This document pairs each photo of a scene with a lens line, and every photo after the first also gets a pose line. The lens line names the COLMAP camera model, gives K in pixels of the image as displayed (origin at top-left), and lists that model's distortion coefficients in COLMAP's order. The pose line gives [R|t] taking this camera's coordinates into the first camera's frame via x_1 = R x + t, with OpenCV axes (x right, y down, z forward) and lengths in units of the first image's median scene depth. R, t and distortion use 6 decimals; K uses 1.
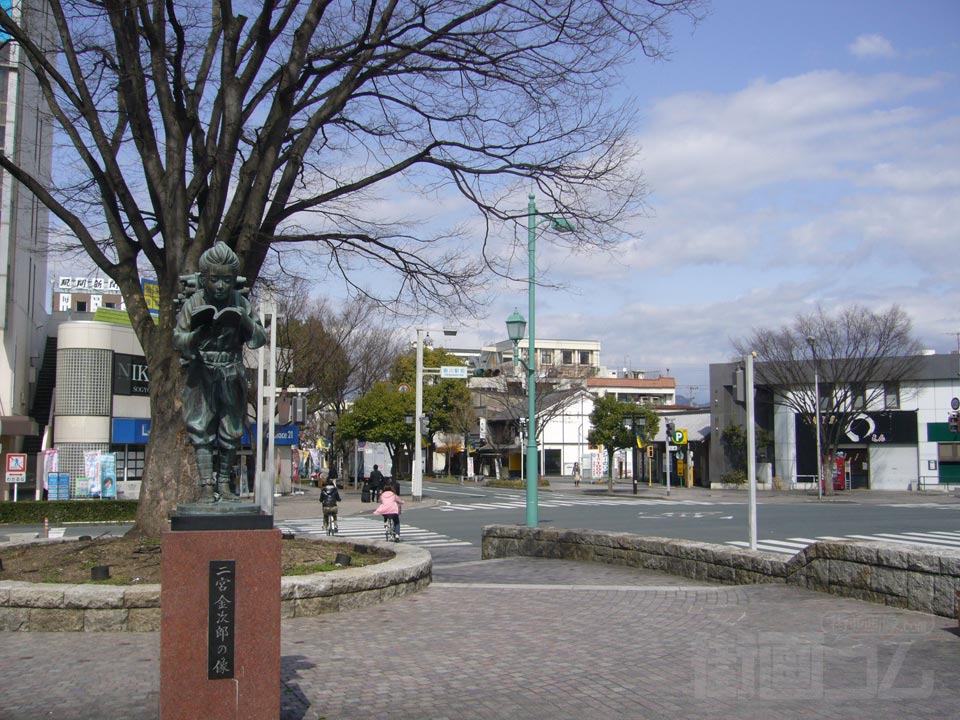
lens RADIAL K [[1020.4, 0, 478.6], [0, 1020.4, 361.4], [0, 0, 1]] dist [-0.060764, 0.000000]
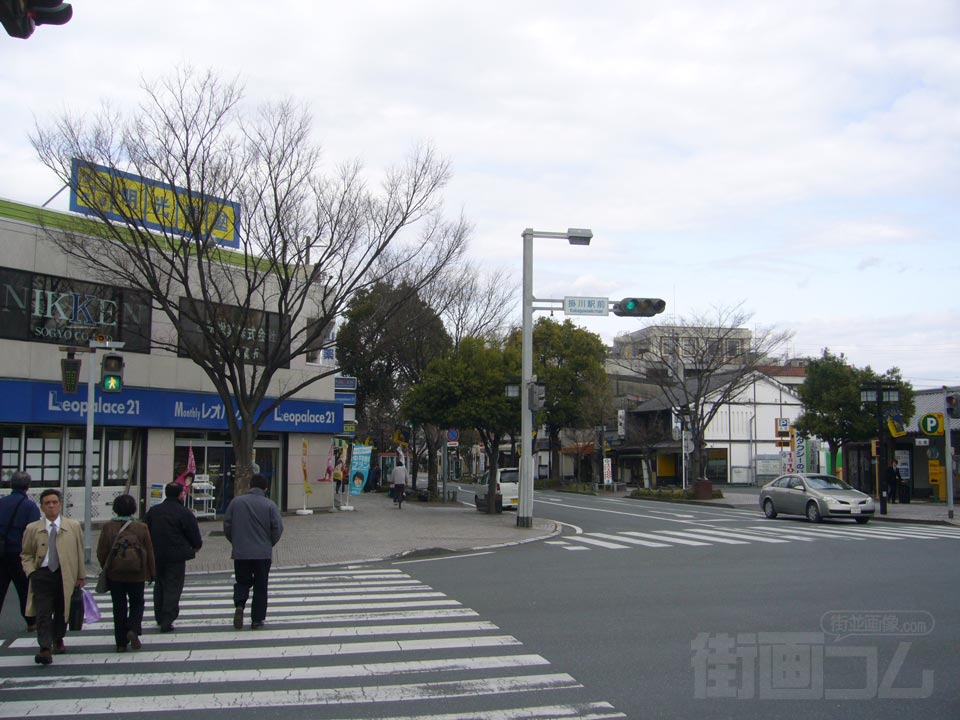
lens RADIAL K [[1020.4, 0, 482.5], [0, 1020.4, 358.3], [0, 0, 1]] dist [-0.060764, 0.000000]
pose [[0.992547, -0.007571, -0.121628, -0.009663], [0.006469, 0.999934, -0.009447, 0.035917], [0.121691, 0.008590, 0.992531, 0.323162]]
